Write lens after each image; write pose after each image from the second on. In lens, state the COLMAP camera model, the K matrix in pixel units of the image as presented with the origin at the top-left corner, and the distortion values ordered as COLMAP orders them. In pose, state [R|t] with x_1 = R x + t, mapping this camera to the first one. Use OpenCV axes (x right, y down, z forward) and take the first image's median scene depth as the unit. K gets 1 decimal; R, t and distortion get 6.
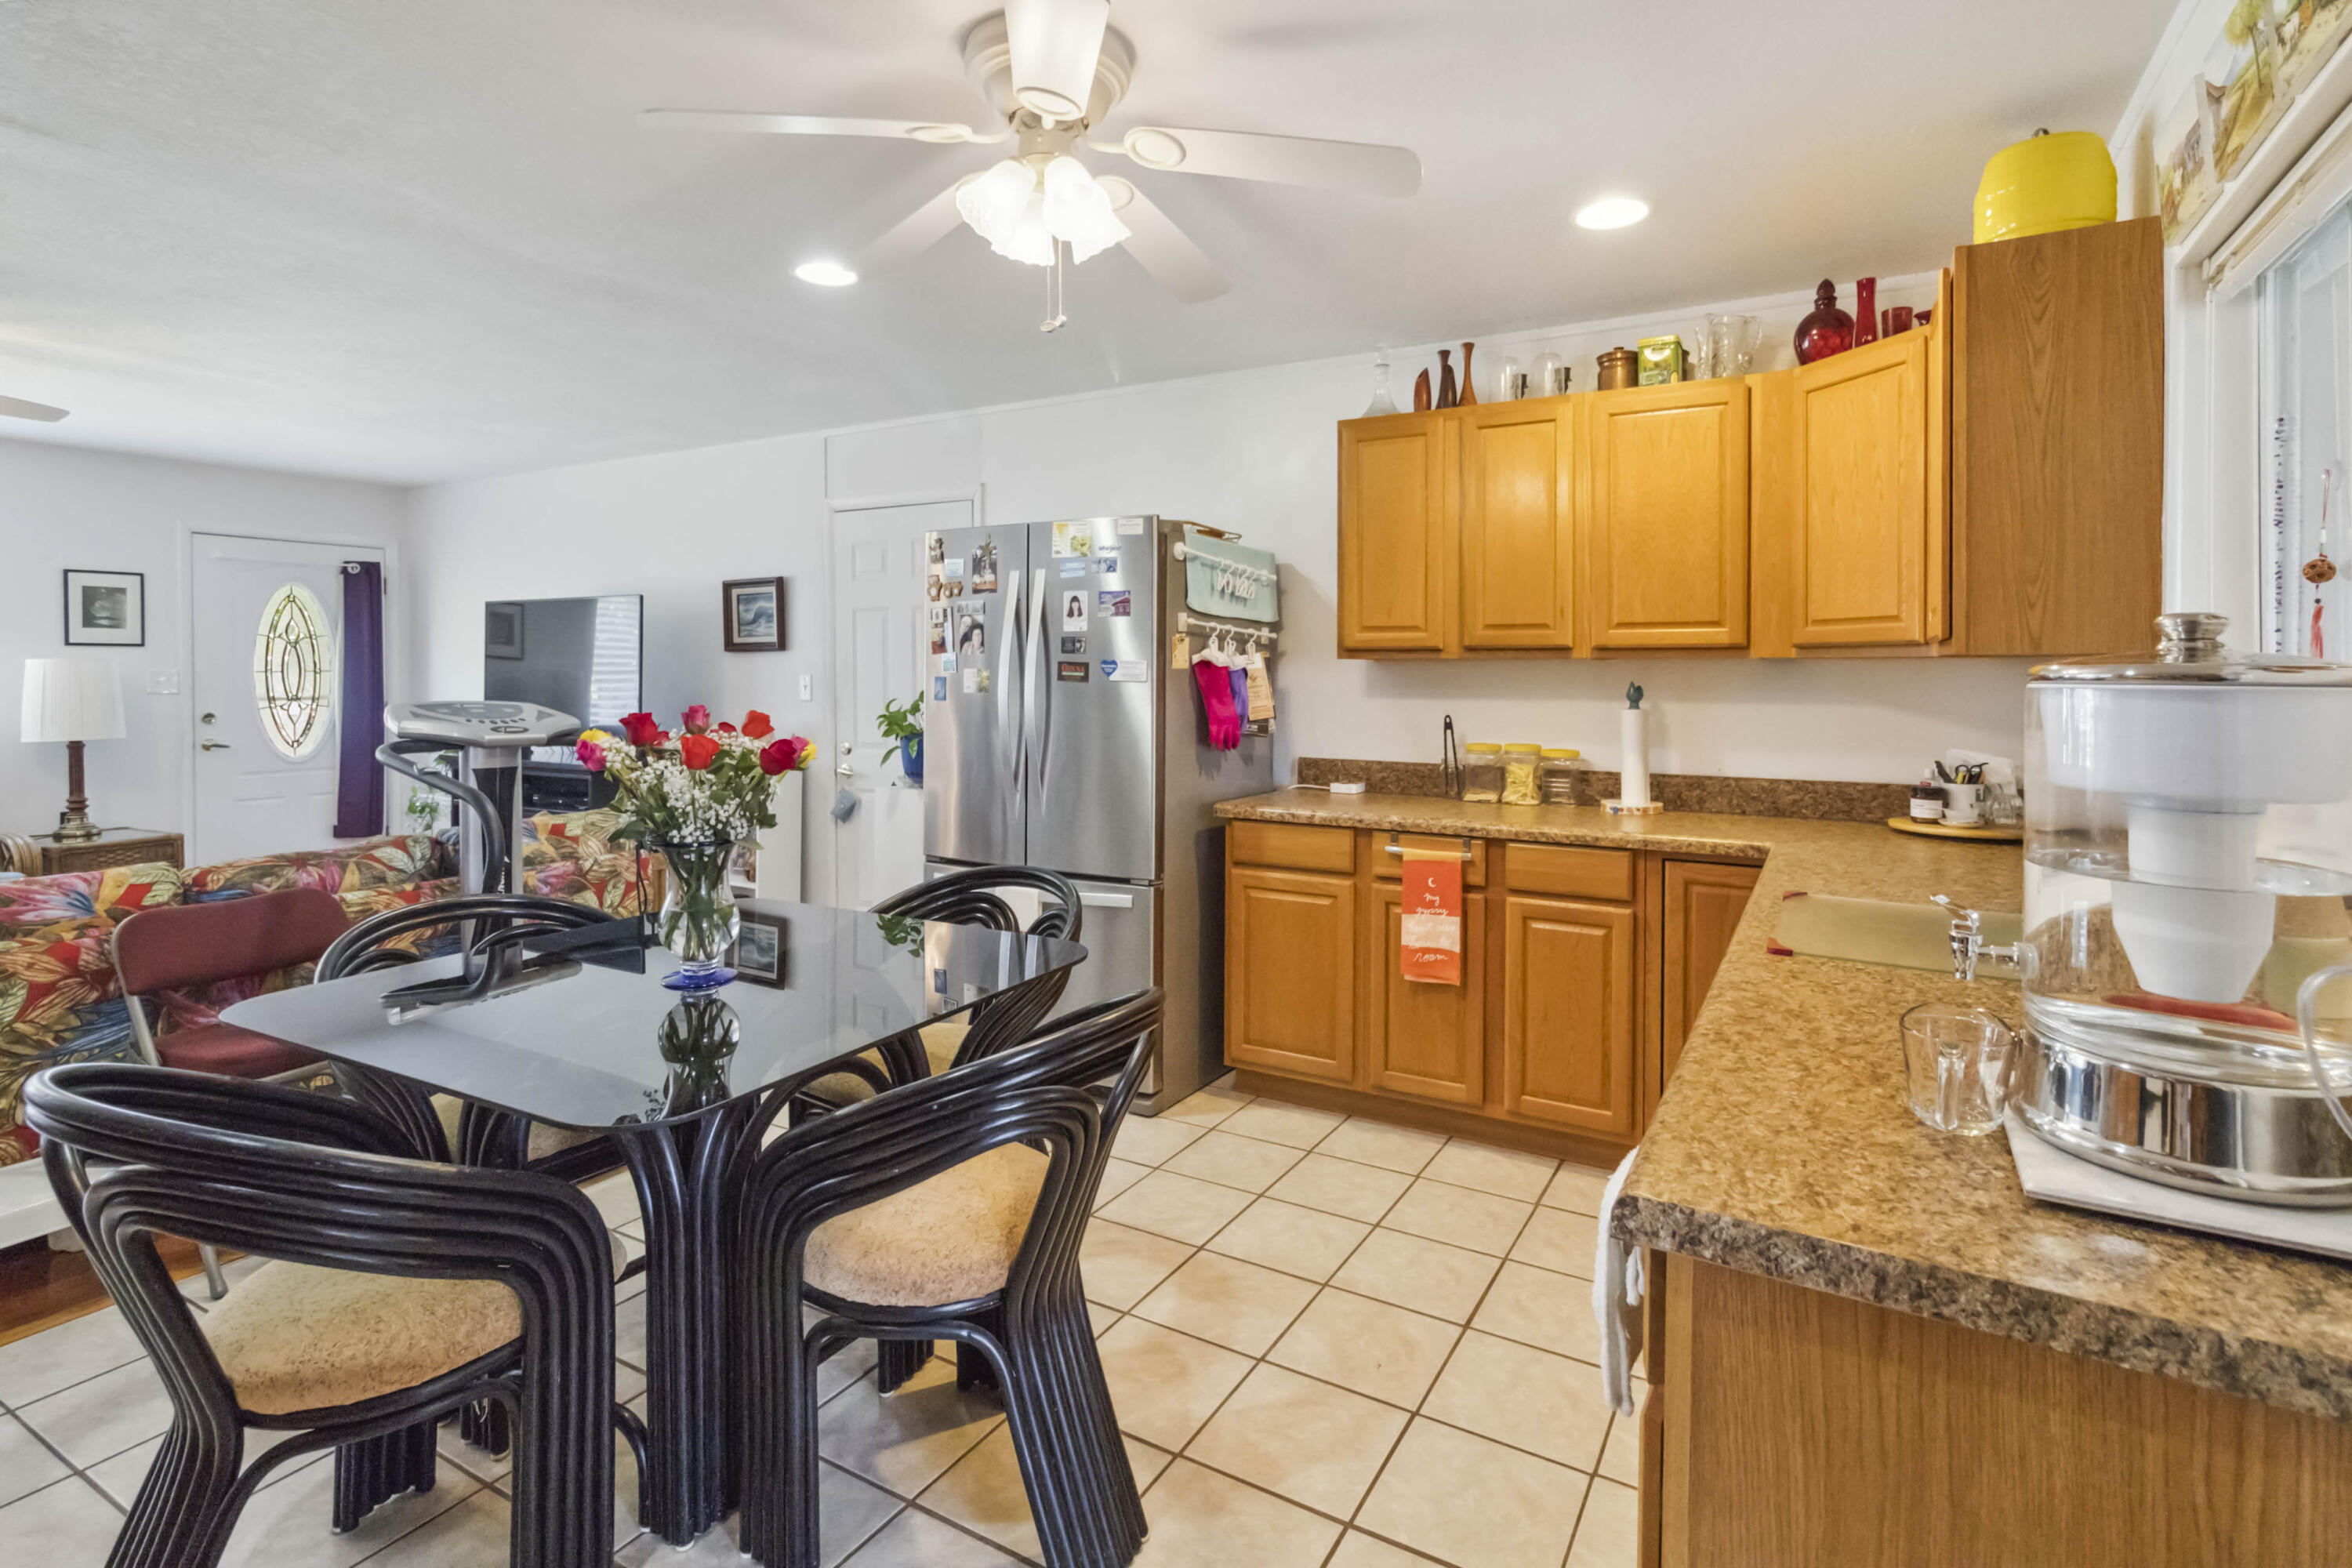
lens RADIAL K [[1144.9, 0, 1182.5], [0, 1144.9, 678.6], [0, 0, 1]] dist [0.002348, 0.000761]
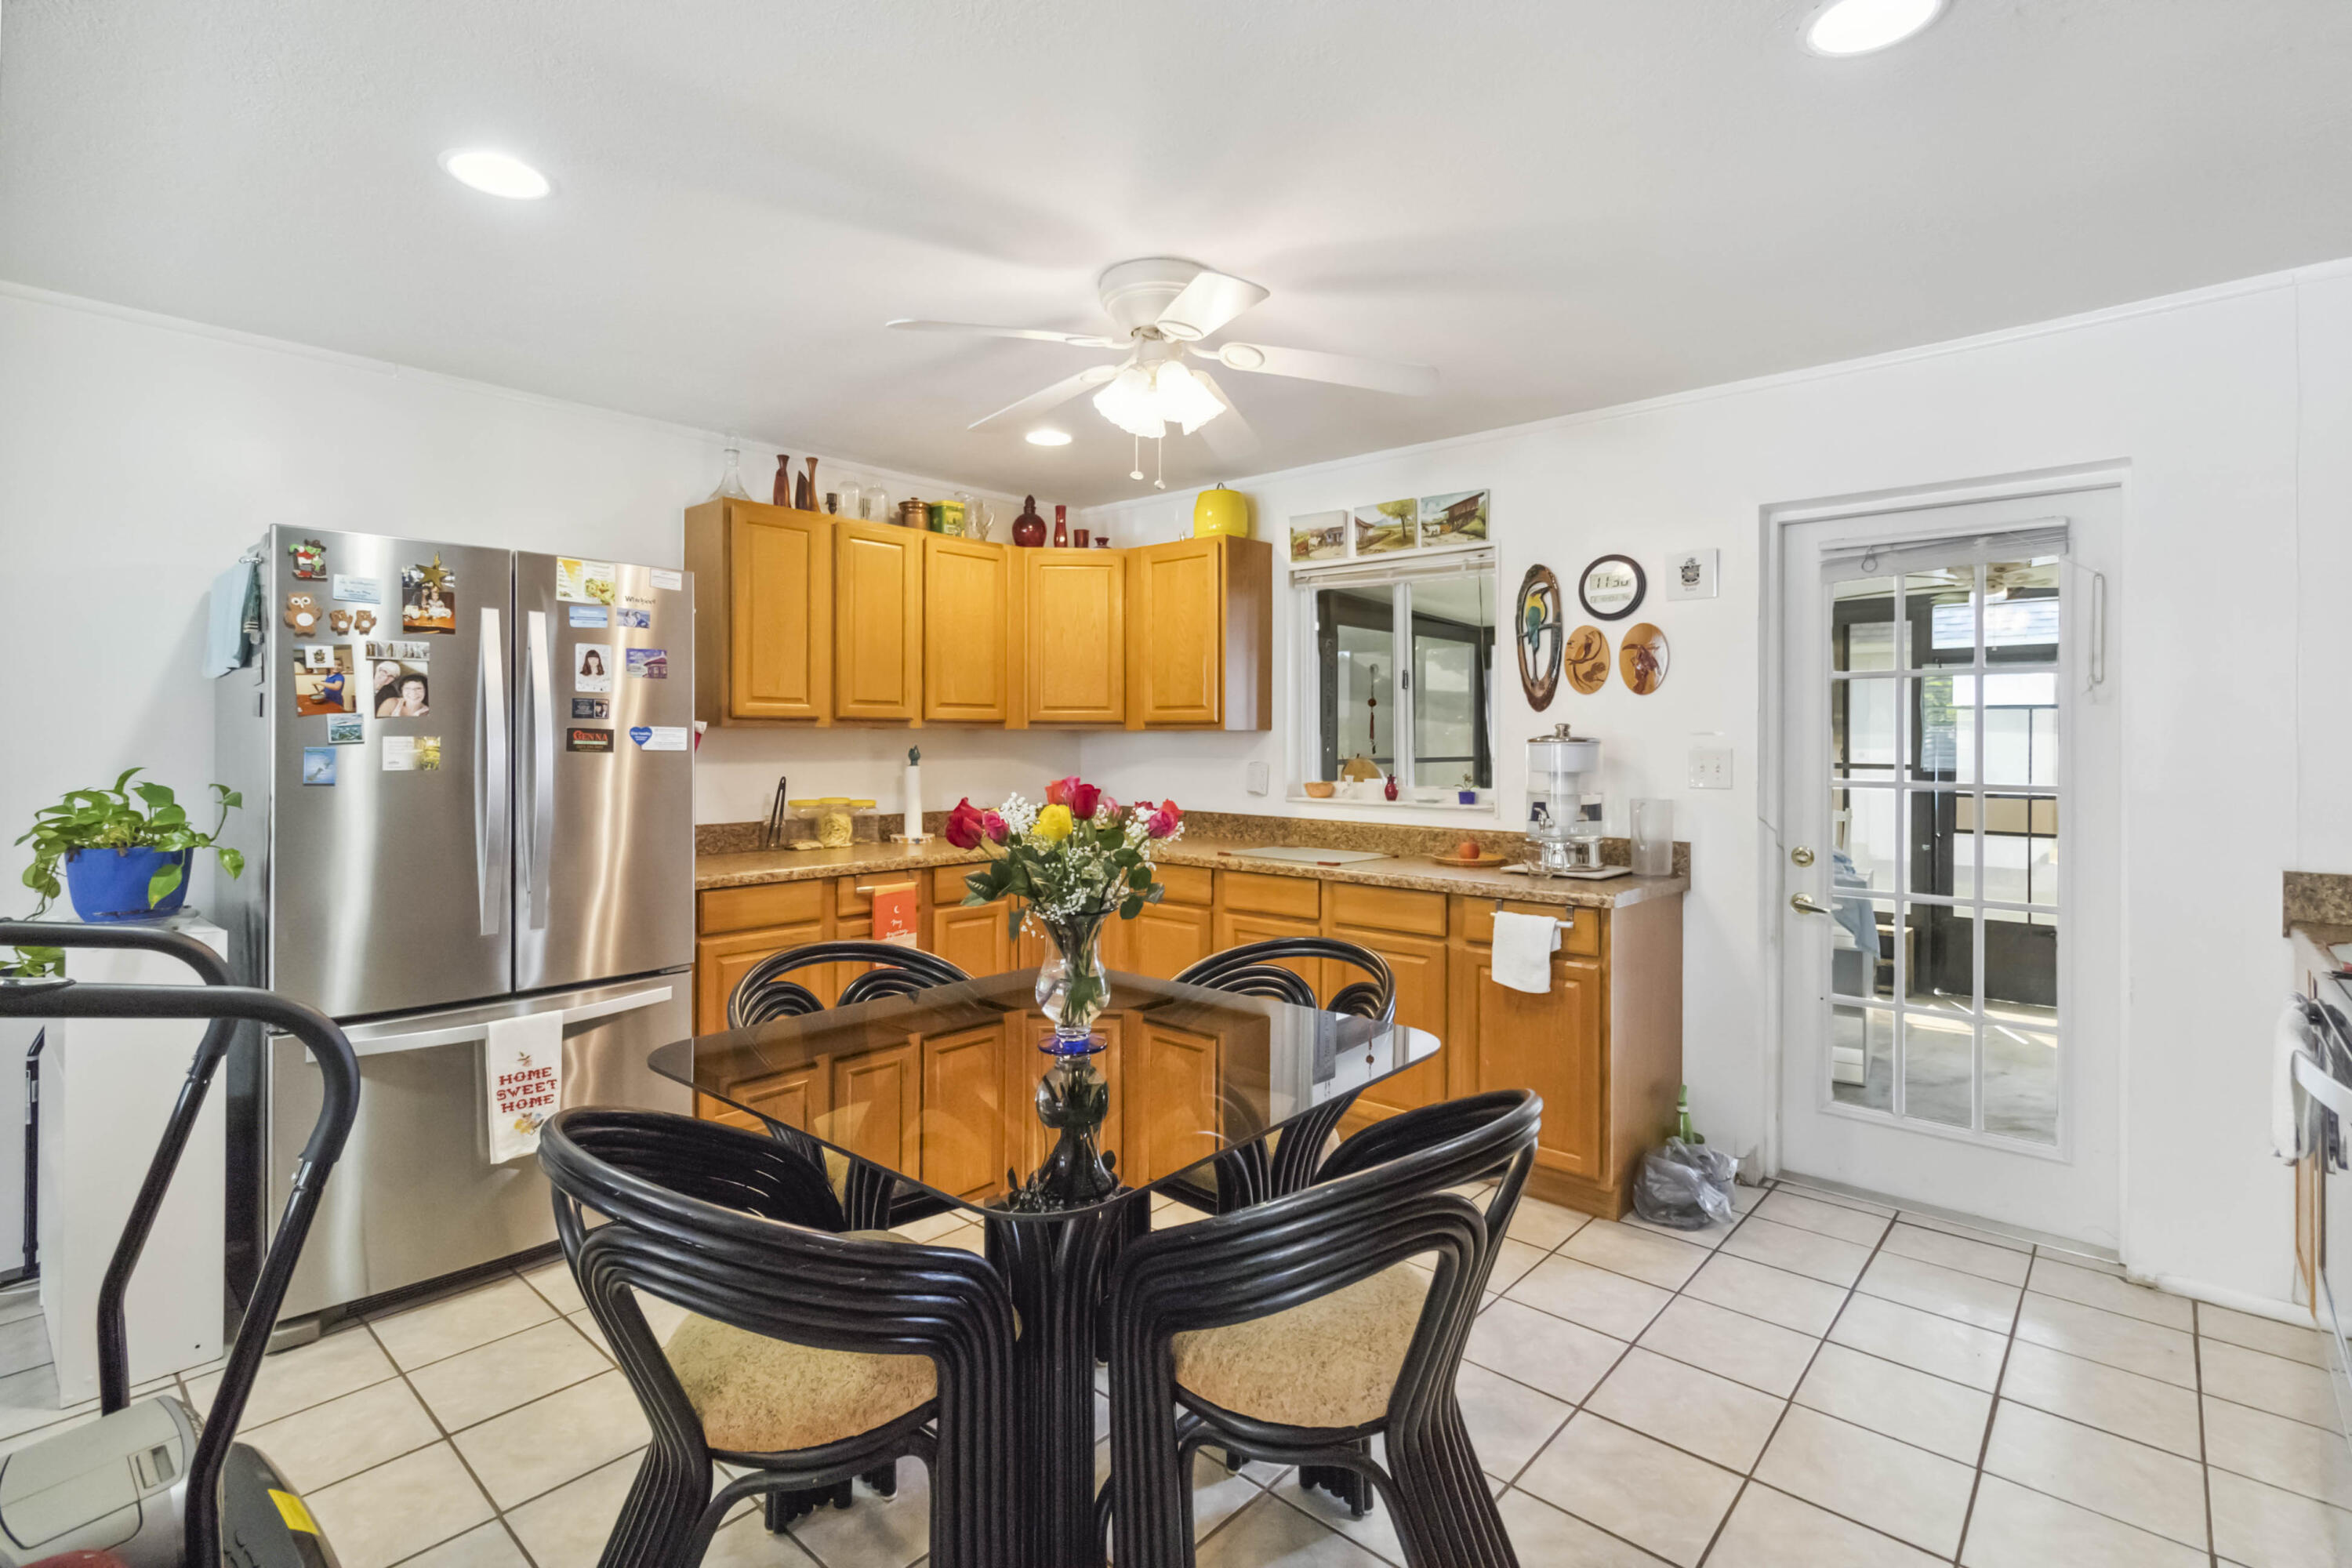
lens RADIAL K [[1101.9, 0, 1172.2], [0, 1101.9, 762.5], [0, 0, 1]] dist [0.001301, 0.000263]
pose [[0.206969, -0.025329, 0.978020, -0.798291], [0.001303, 0.999671, 0.025614, -0.010216], [-0.978347, -0.004027, 0.206934, 0.417907]]
